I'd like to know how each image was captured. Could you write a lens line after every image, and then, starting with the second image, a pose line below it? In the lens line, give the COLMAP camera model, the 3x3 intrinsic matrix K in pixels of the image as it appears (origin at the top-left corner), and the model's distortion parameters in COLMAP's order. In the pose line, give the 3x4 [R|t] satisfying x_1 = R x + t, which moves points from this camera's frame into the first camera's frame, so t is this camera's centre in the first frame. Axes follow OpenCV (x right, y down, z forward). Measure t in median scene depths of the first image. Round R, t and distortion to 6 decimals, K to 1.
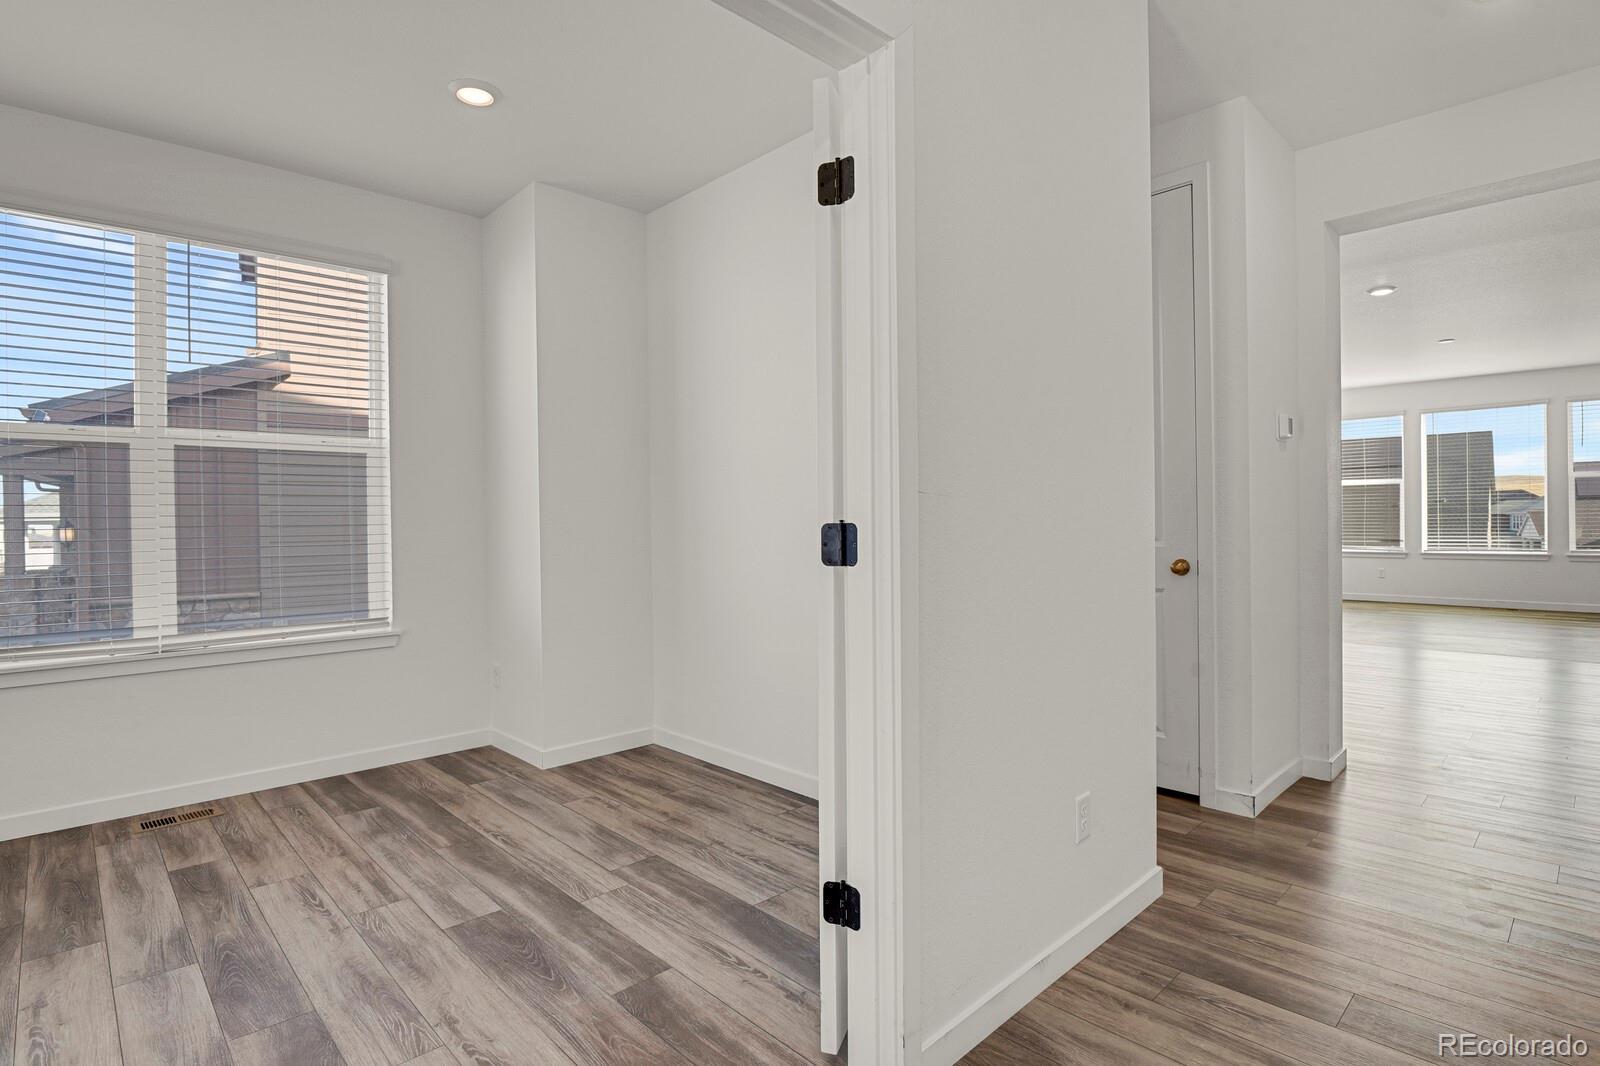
lens RADIAL K [[784.2, 0, 798.2], [0, 784.2, 531.3], [0, 0, 1]] dist [-0.022288, -0.005560]
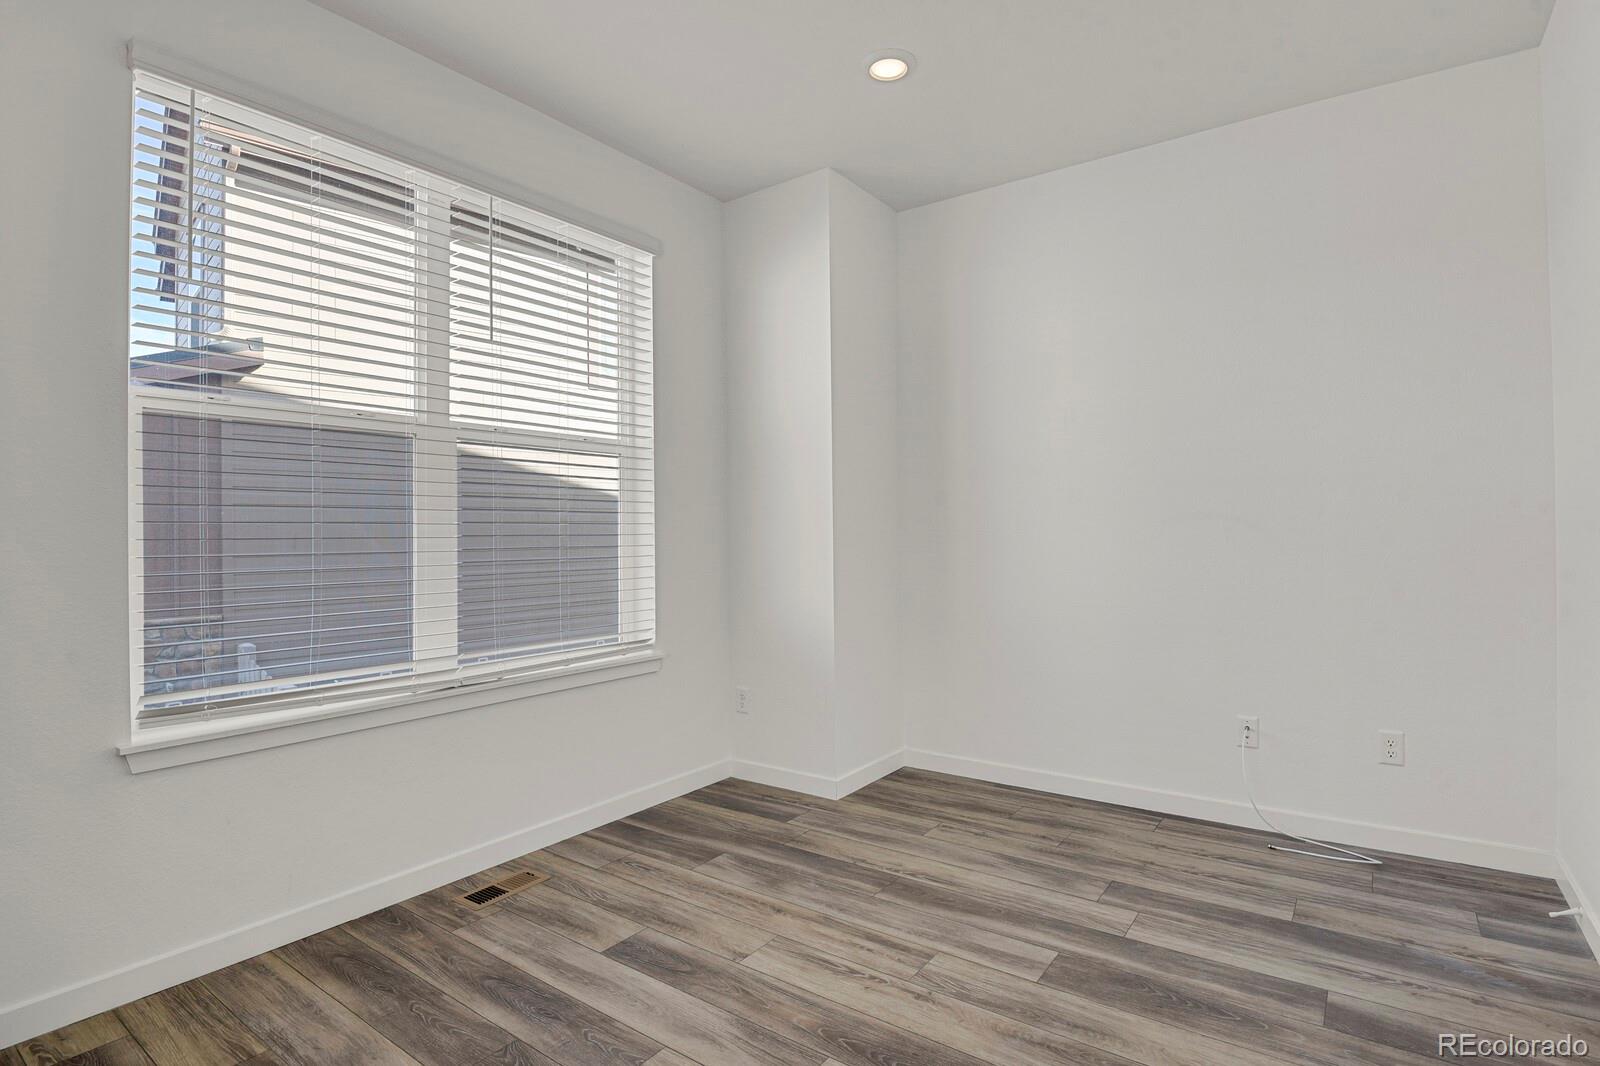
lens RADIAL K [[784.2, 0, 800.5], [0, 784.2, 532.6], [0, 0, 1]] dist [-0.022288, -0.005560]
pose [[0.984781, 0.002693, 0.173778, -0.678908], [0.000221, 0.999860, -0.016743, 0.005233], [-0.173799, 0.016527, 0.984642, 0.115943]]
